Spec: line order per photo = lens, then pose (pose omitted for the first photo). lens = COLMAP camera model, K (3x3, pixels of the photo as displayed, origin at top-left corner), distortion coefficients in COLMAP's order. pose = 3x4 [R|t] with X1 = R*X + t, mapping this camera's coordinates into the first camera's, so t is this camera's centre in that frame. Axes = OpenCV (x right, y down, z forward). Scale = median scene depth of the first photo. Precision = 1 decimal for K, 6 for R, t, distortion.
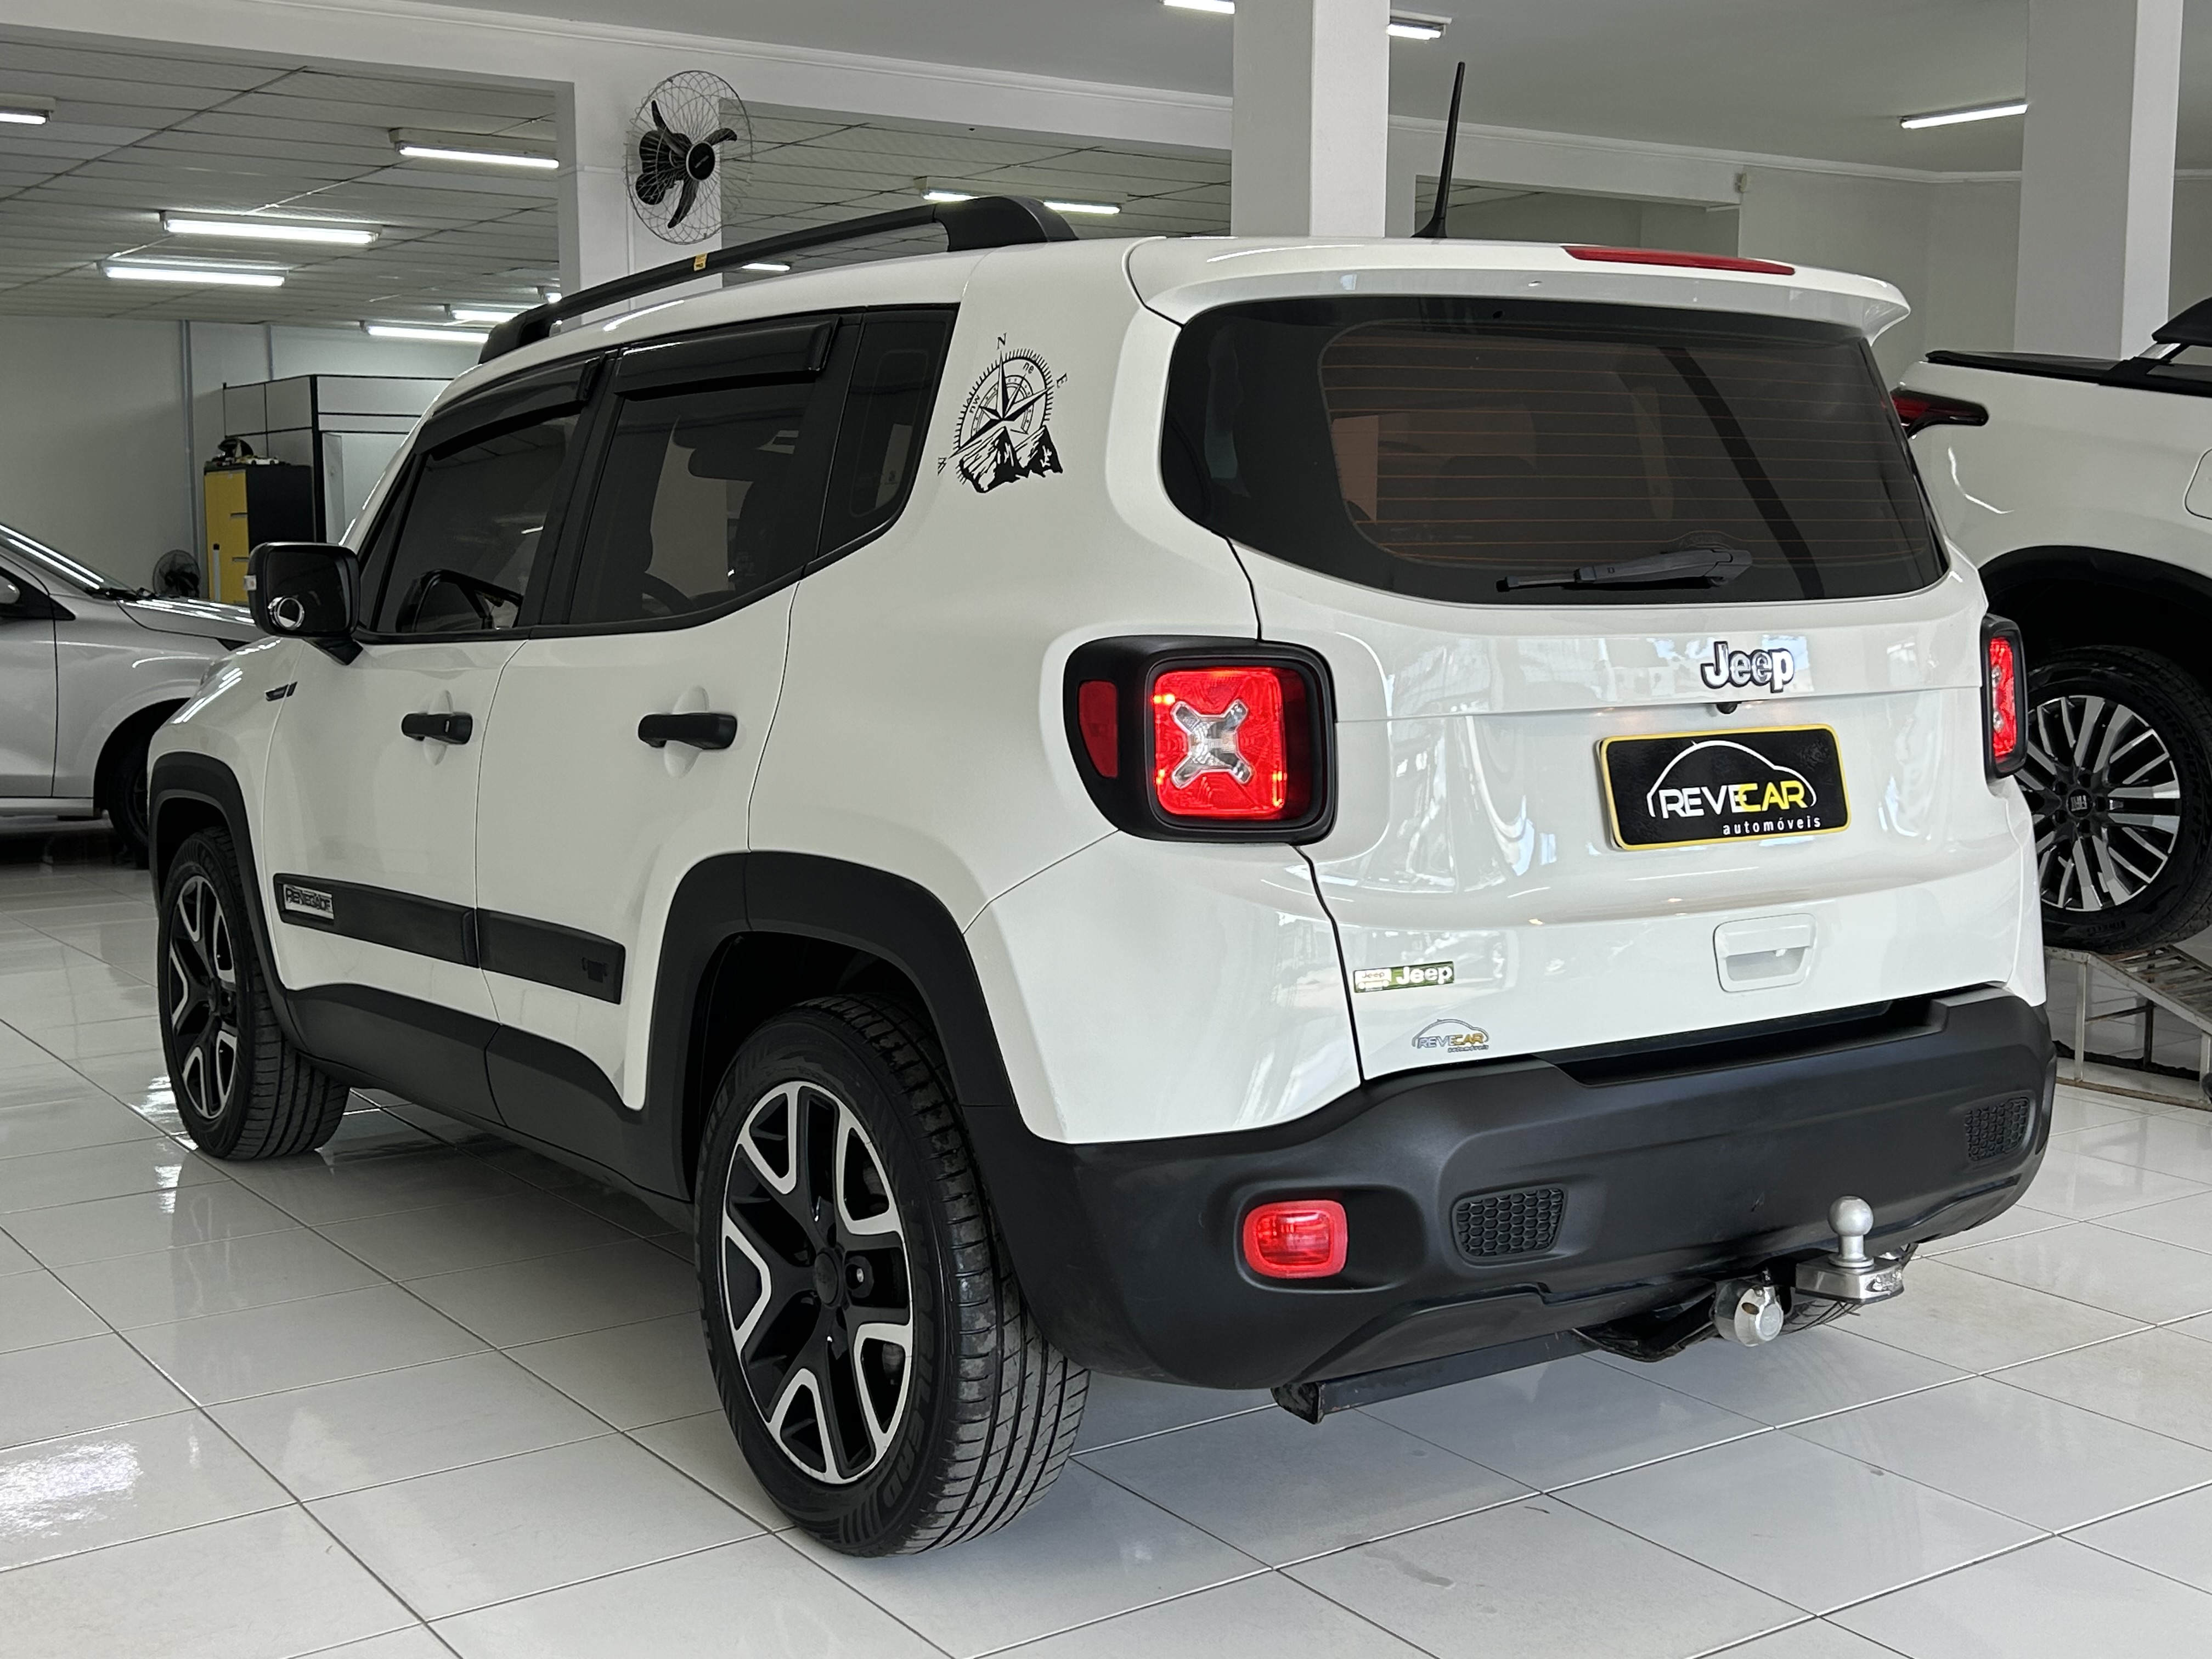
lens RADIAL K [[2640.0, 0, 1106.0], [0, 2640.0, 829.5], [0, 0, 1]] dist [0.255190, -1.125656]
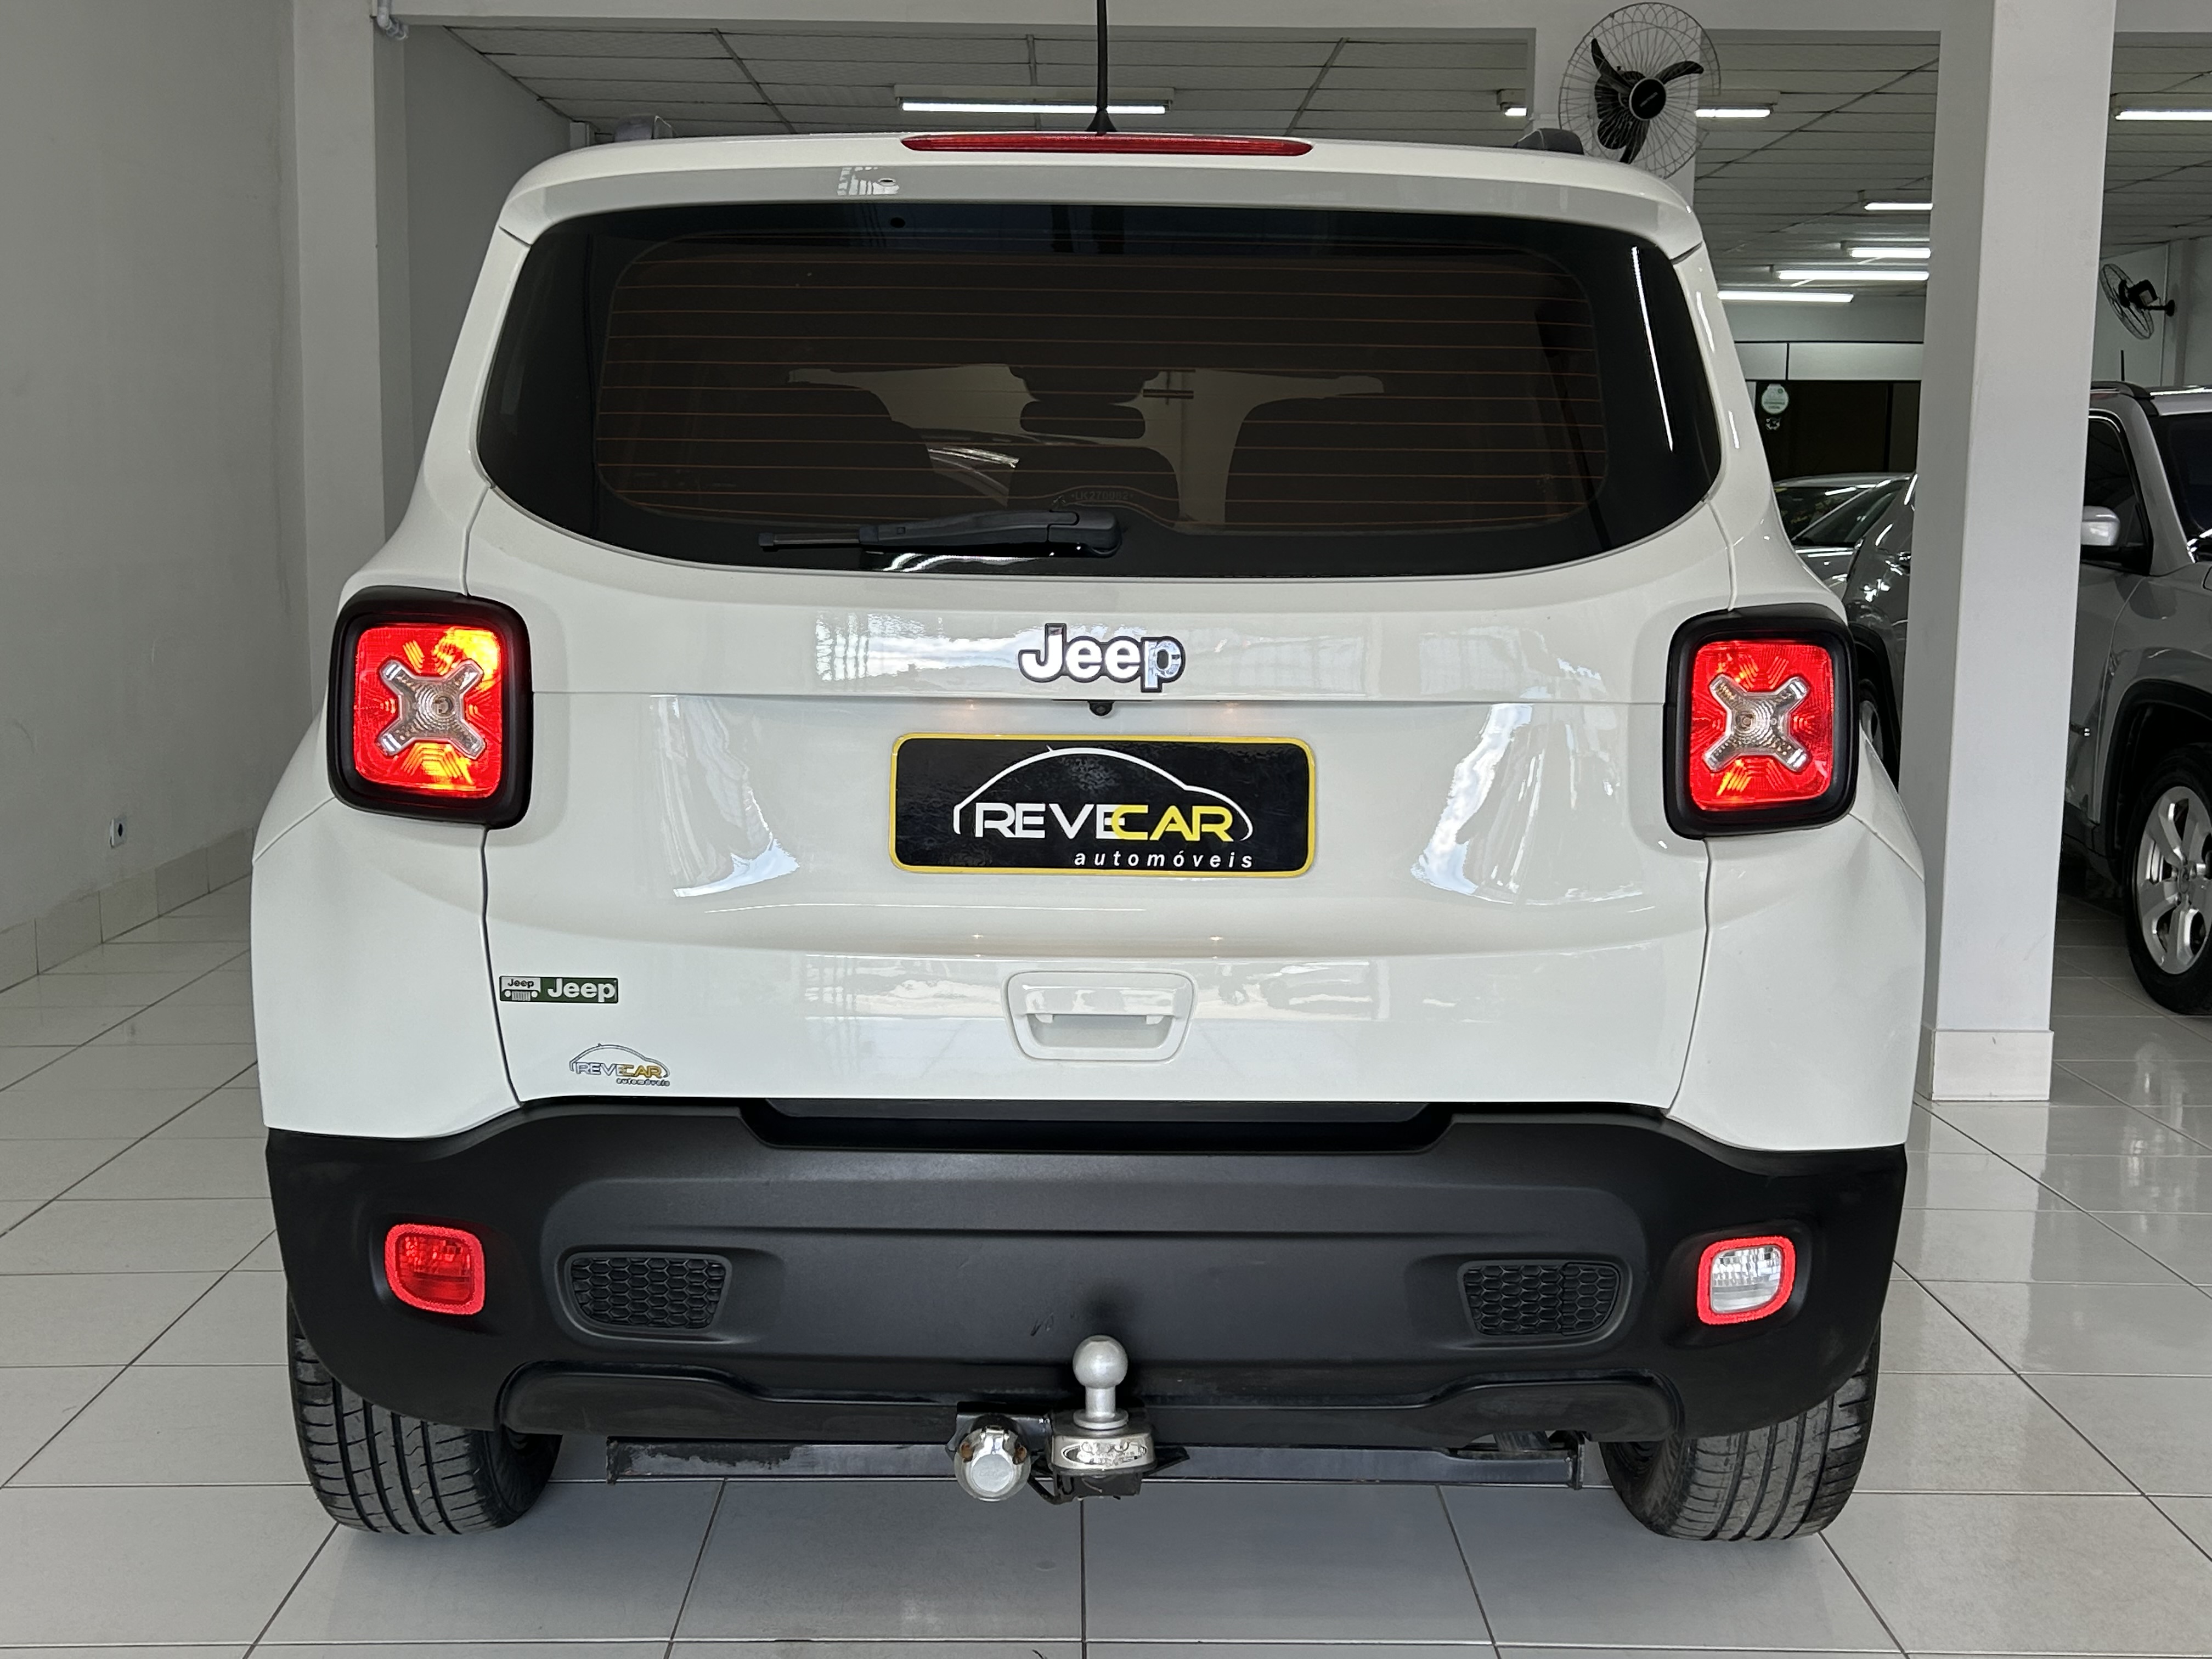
lens RADIAL K [[2640.0, 0, 1106.0], [0, 2640.0, 829.5], [0, 0, 1]] dist [0.255190, -1.125656]
pose [[0.829761, 0.081066, -0.552200, 0.675031], [-0.074537, 0.996628, 0.034308, -0.036486], [0.553119, 0.012692, 0.833006, 0.339218]]
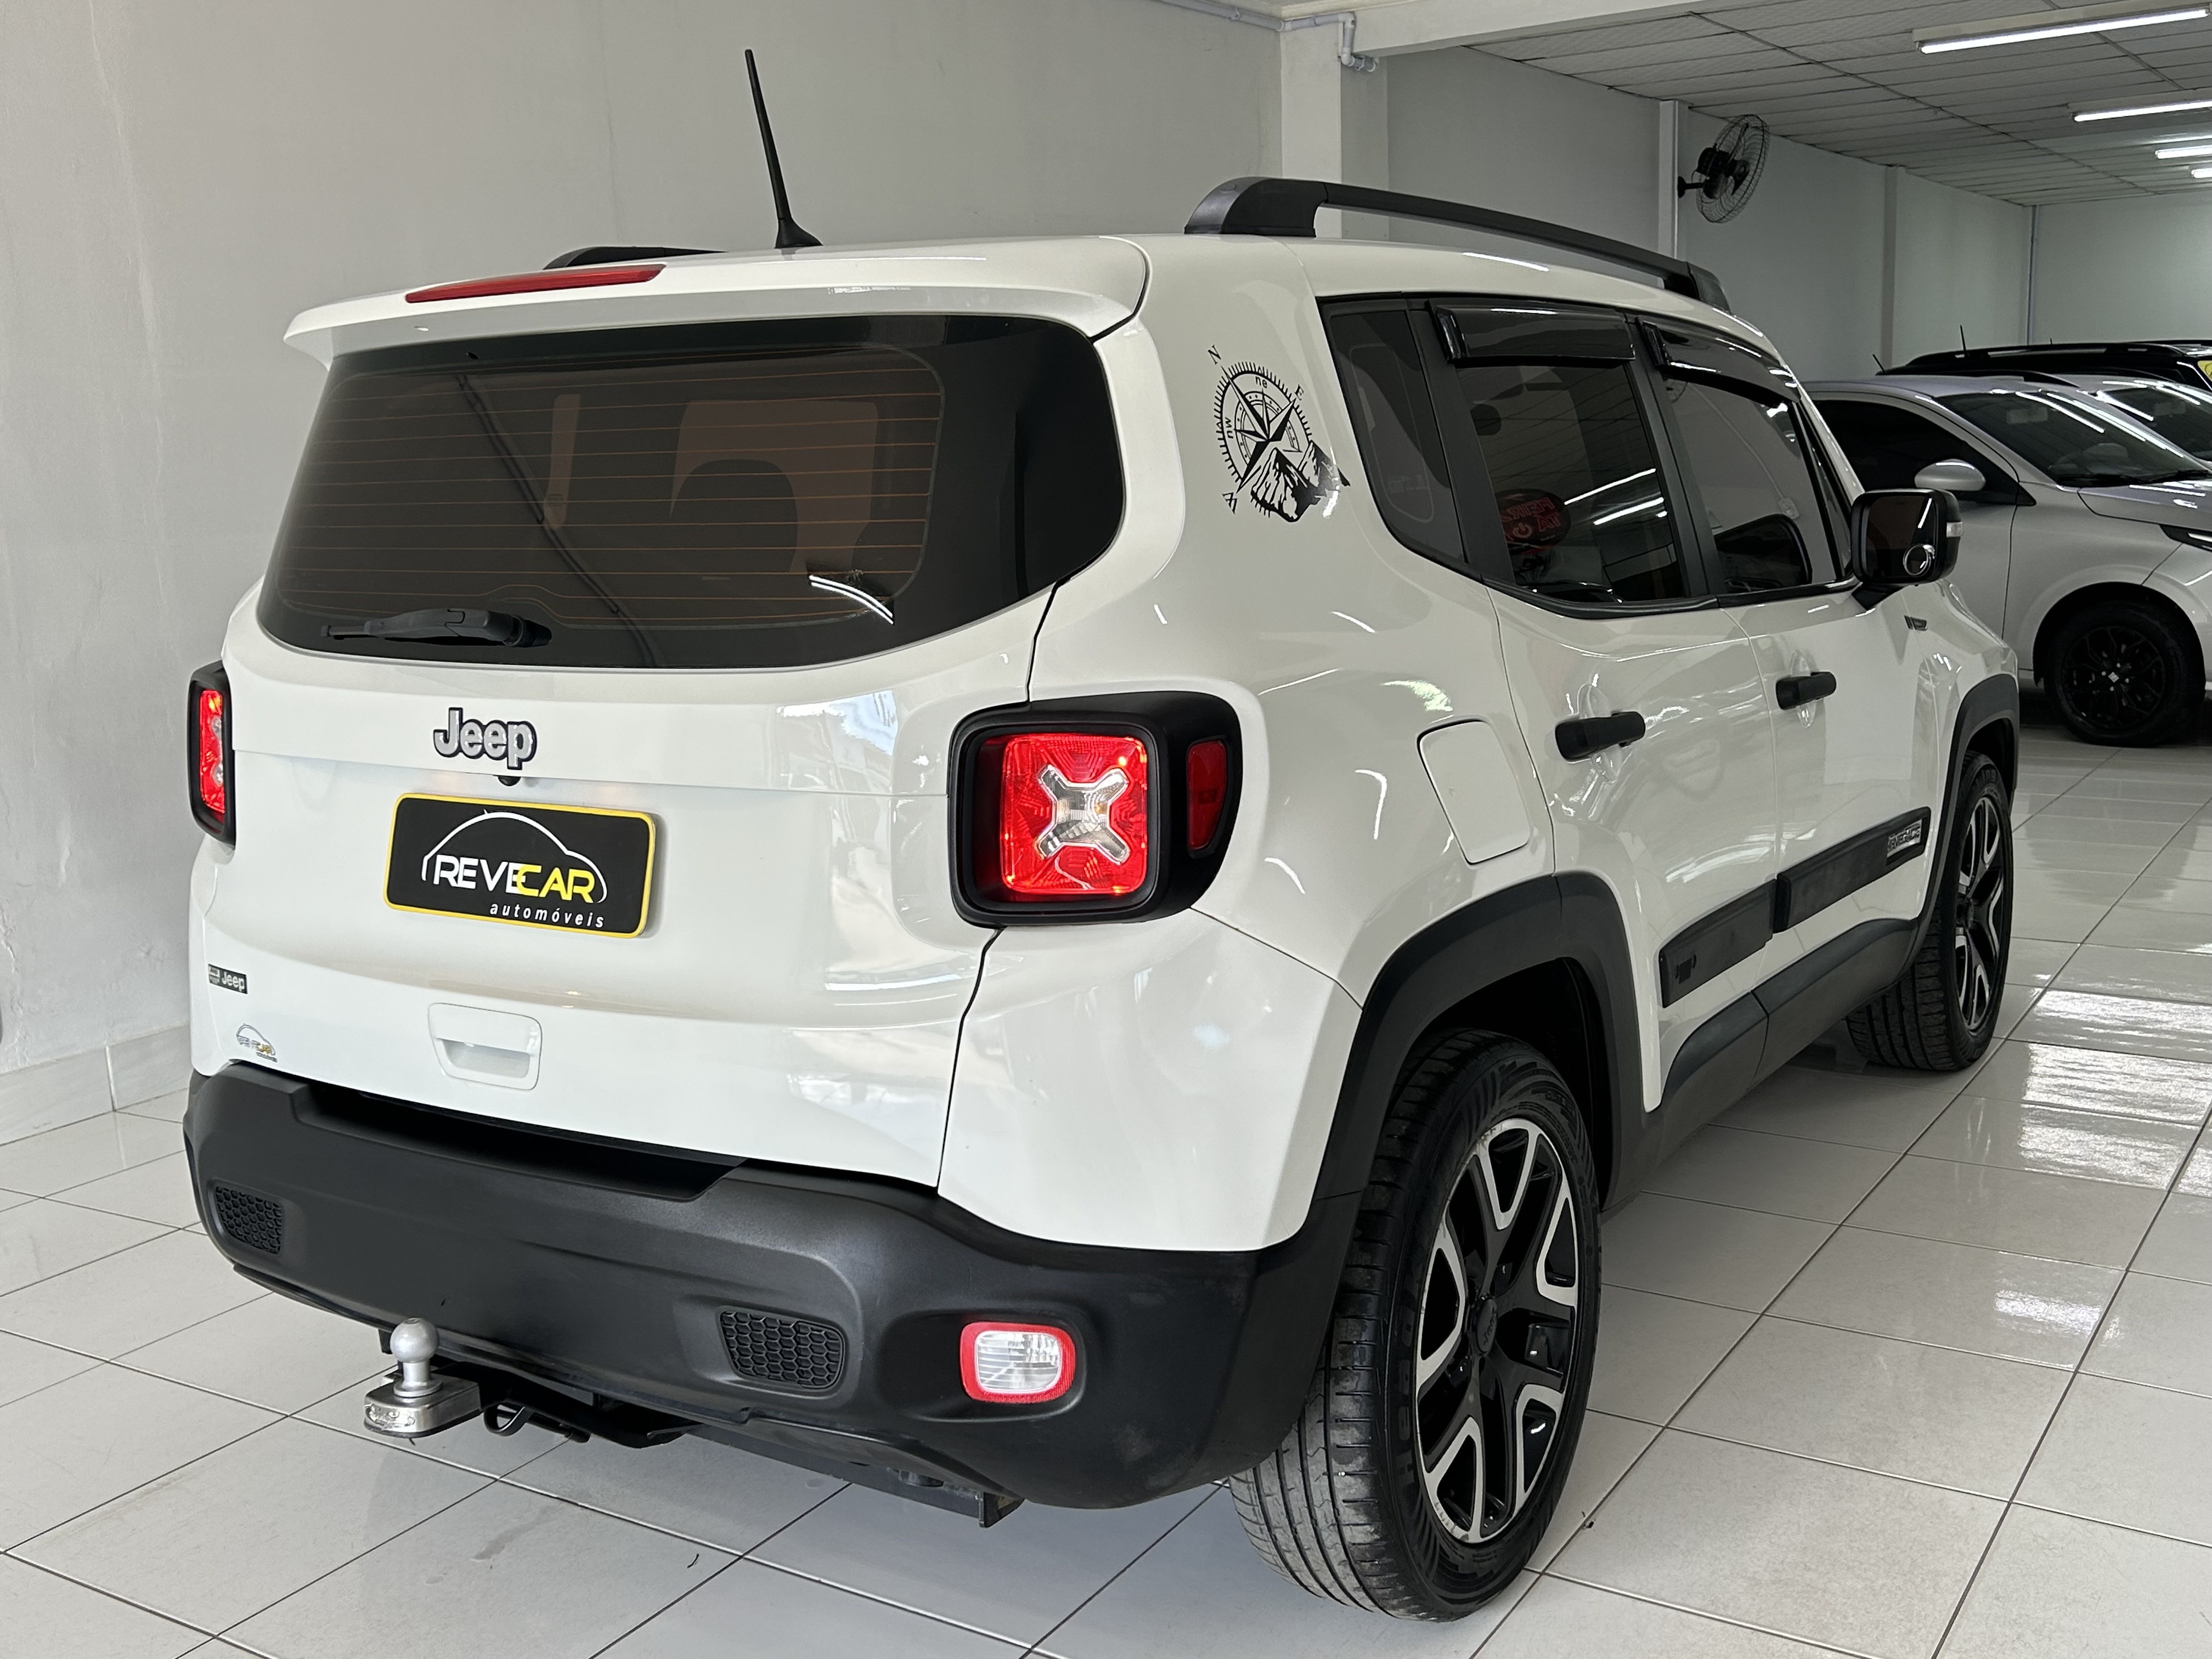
lens RADIAL K [[2276.0, 0, 1103.0], [0, 2276.0, 839.5], [0, 0, 1]] dist [0.004884, -0.007572]
pose [[0.383066, 0.152971, -0.910967, 1.029511], [-0.065002, 0.988212, 0.138609, -0.147148], [0.921431, 0.006118, 0.388494, 0.882768]]
